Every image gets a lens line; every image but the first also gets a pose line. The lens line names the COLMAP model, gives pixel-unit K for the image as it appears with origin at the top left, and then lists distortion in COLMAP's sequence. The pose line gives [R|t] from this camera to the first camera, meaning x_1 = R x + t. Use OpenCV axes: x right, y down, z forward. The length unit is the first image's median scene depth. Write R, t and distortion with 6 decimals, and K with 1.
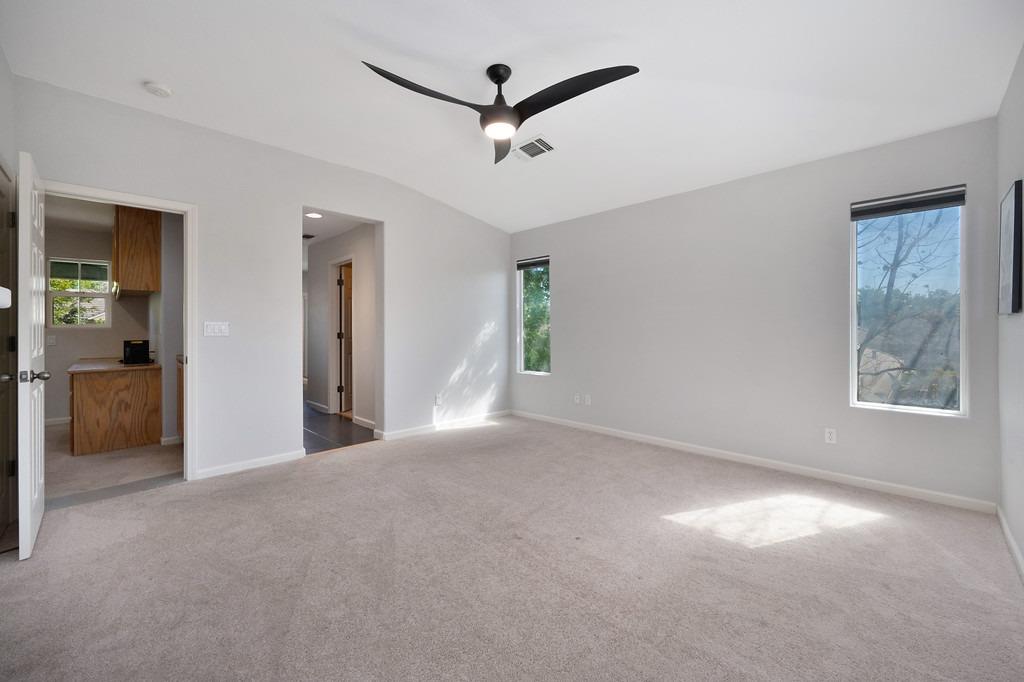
lens RADIAL K [[405.9, 0, 512.1], [0, 405.9, 335.3], [0, 0, 1]] dist [-0.000939, 0.001132]
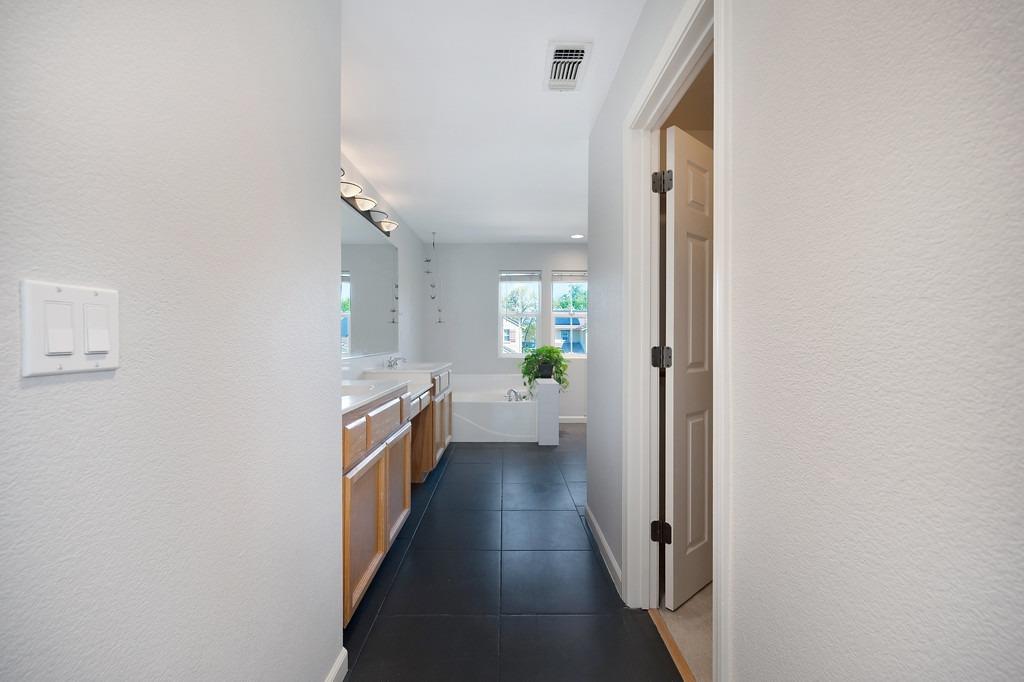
lens RADIAL K [[405.9, 0, 511.5], [0, 405.9, 340.6], [0, 0, 1]] dist [-0.000939, 0.001132]
pose [[0.717738, 0.000746, -0.696312, -0.292011], [-0.003953, 0.999988, -0.003004, -0.010093], [0.696302, 0.004909, 0.717733, 0.703946]]
